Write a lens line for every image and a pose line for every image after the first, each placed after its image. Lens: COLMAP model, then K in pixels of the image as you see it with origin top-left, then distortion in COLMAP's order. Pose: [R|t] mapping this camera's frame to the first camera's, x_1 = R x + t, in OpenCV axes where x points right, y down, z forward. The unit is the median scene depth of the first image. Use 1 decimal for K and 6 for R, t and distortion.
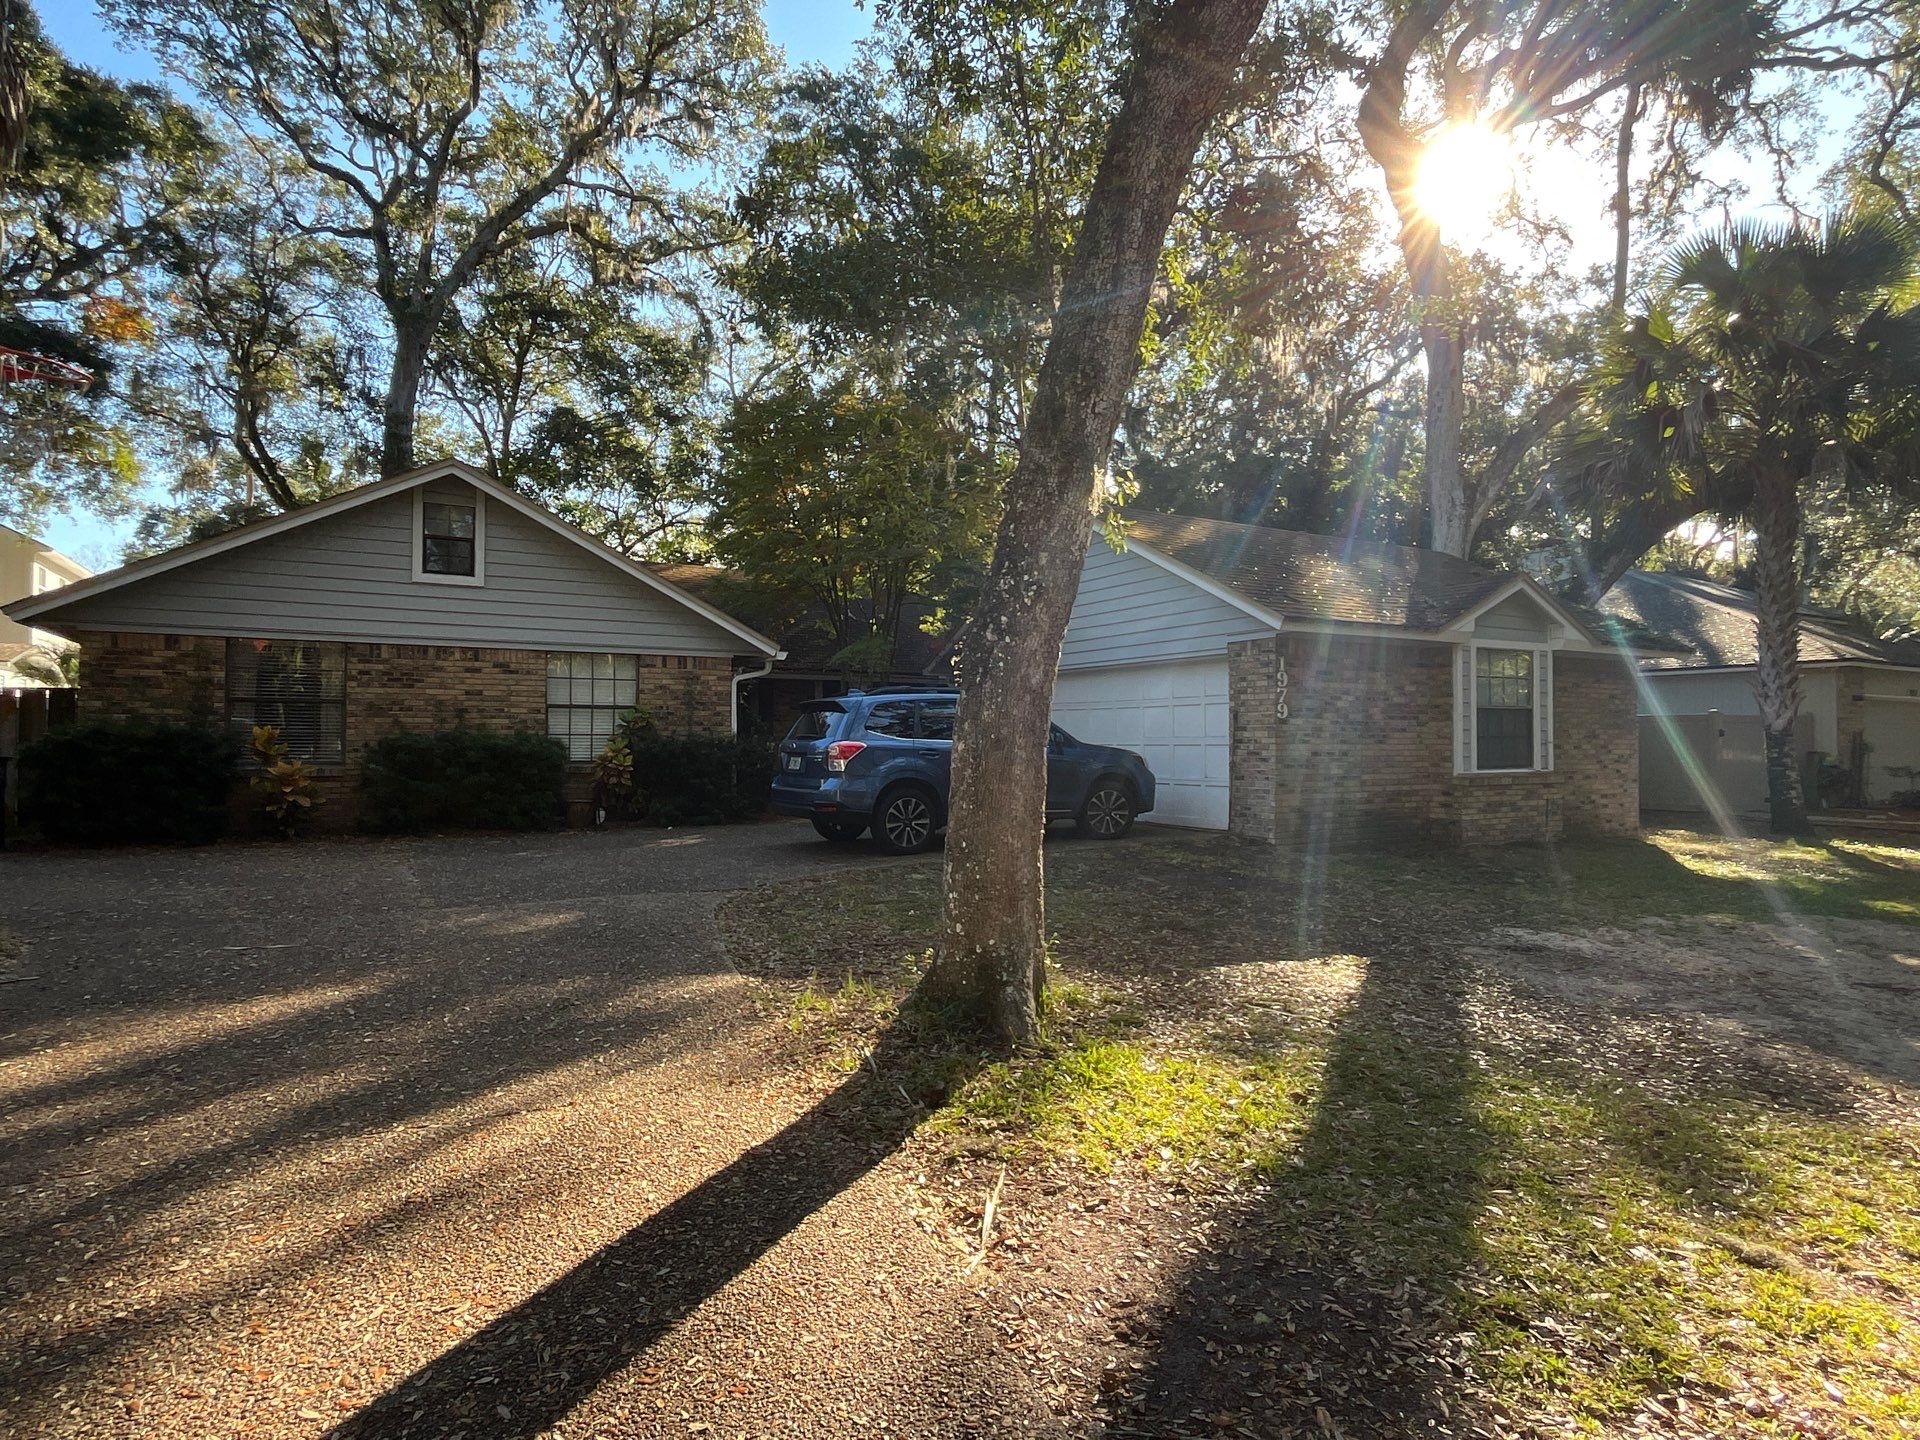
lens RADIAL K [[969.4, 0, 960.0], [0, 969.4, 720.0], [0, 0, 1]] dist [0.013652, 0.000058]
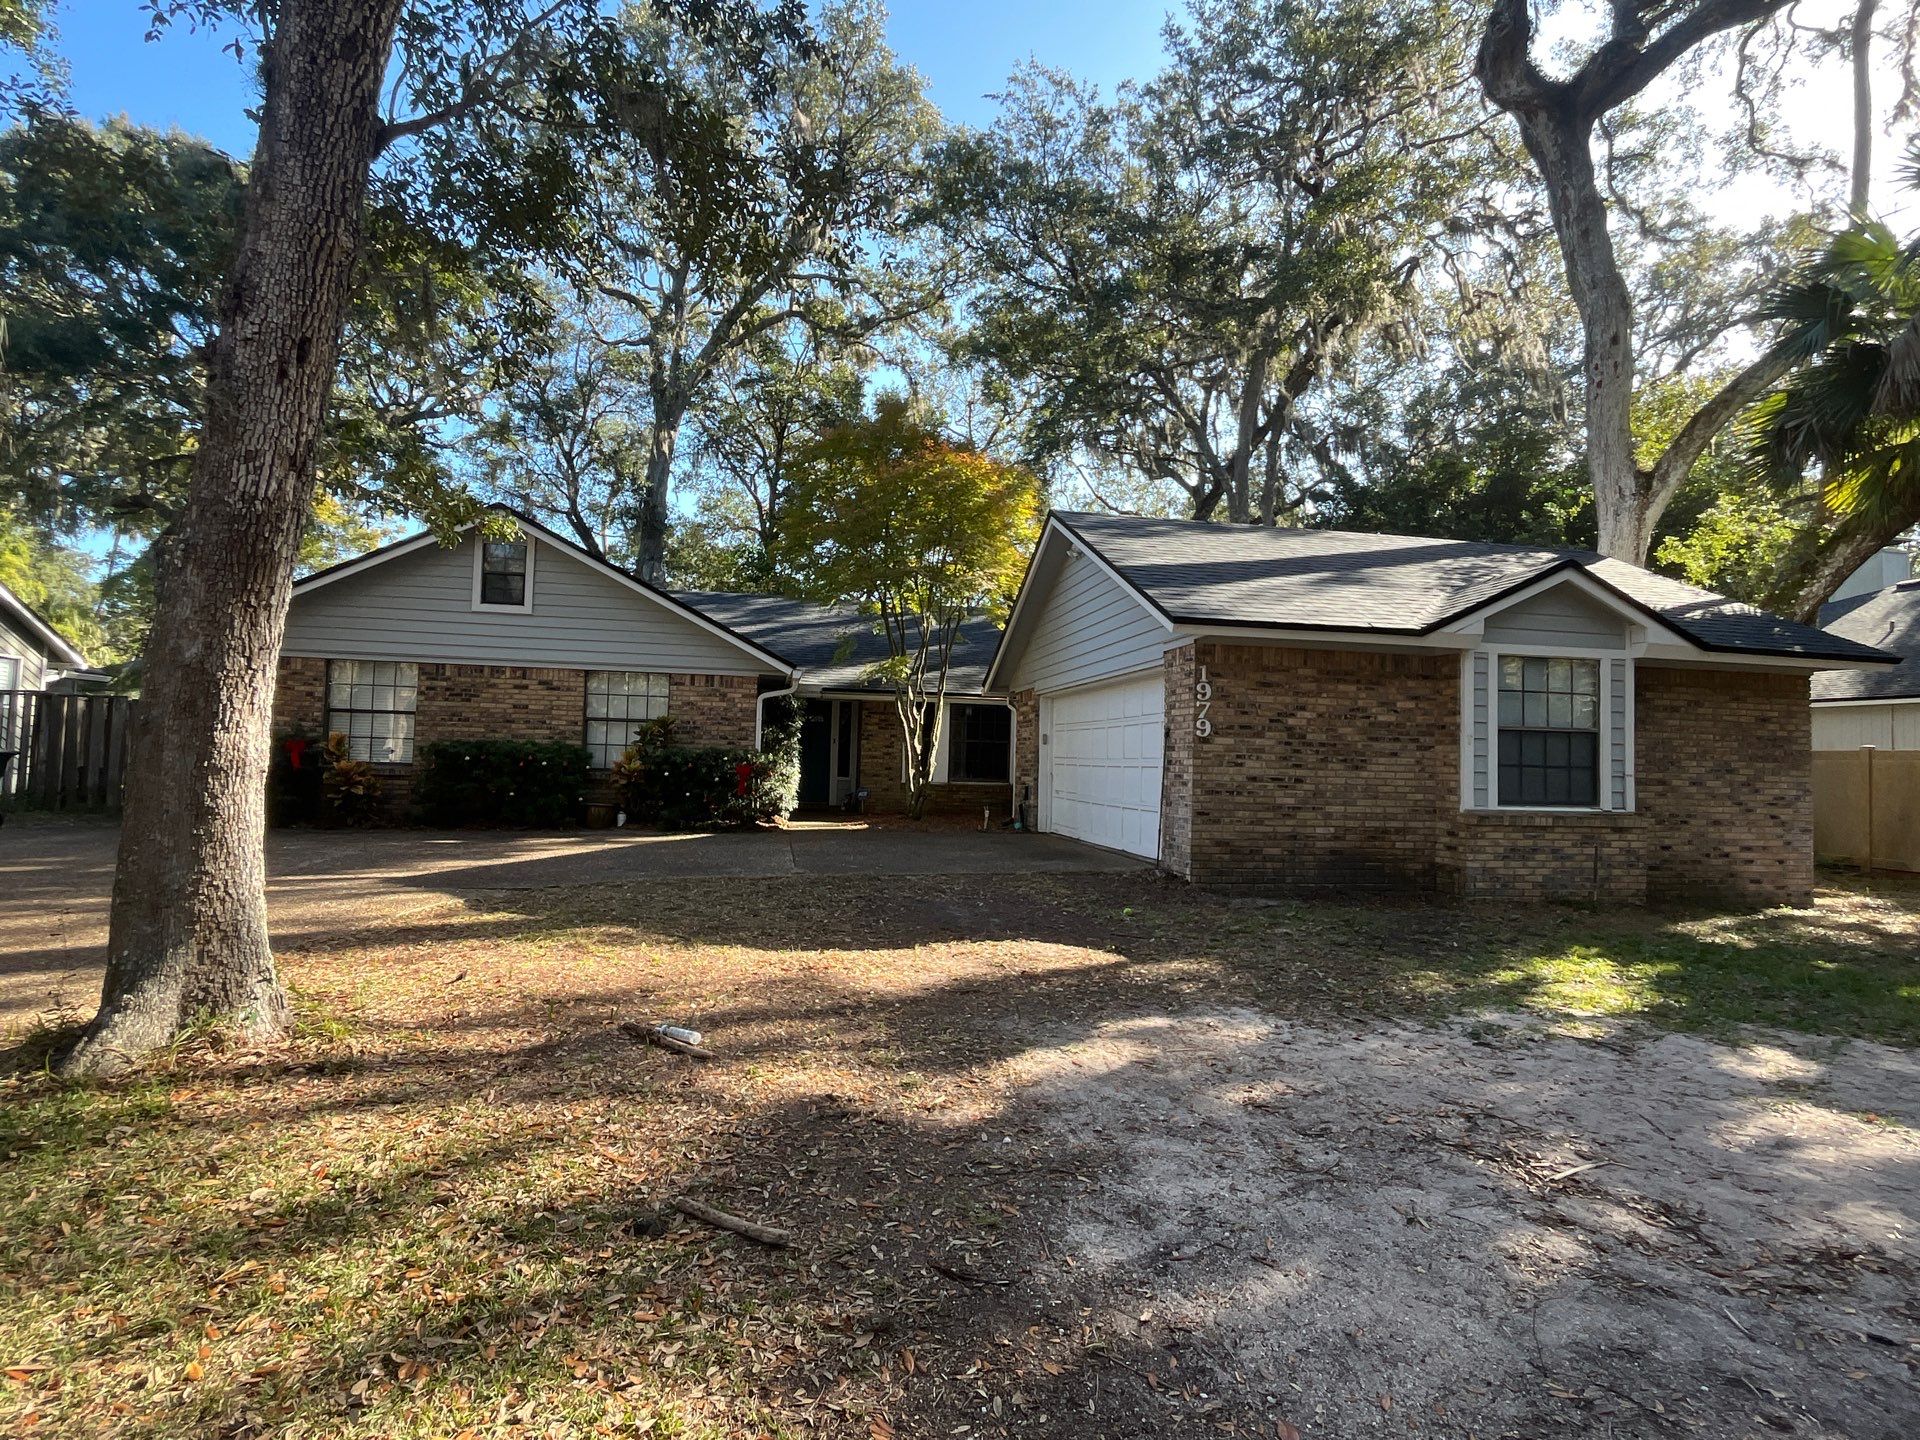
lens RADIAL K [[904.8, 0, 960.0], [0, 904.8, 720.0], [0, 0, 1]] dist [0.001634, 0.000406]
pose [[0.952043, 0.008589, -0.305843, 0.322365], [-0.018174, 0.999428, -0.028503, 0.009173], [0.305423, 0.032695, 0.951655, 0.139659]]
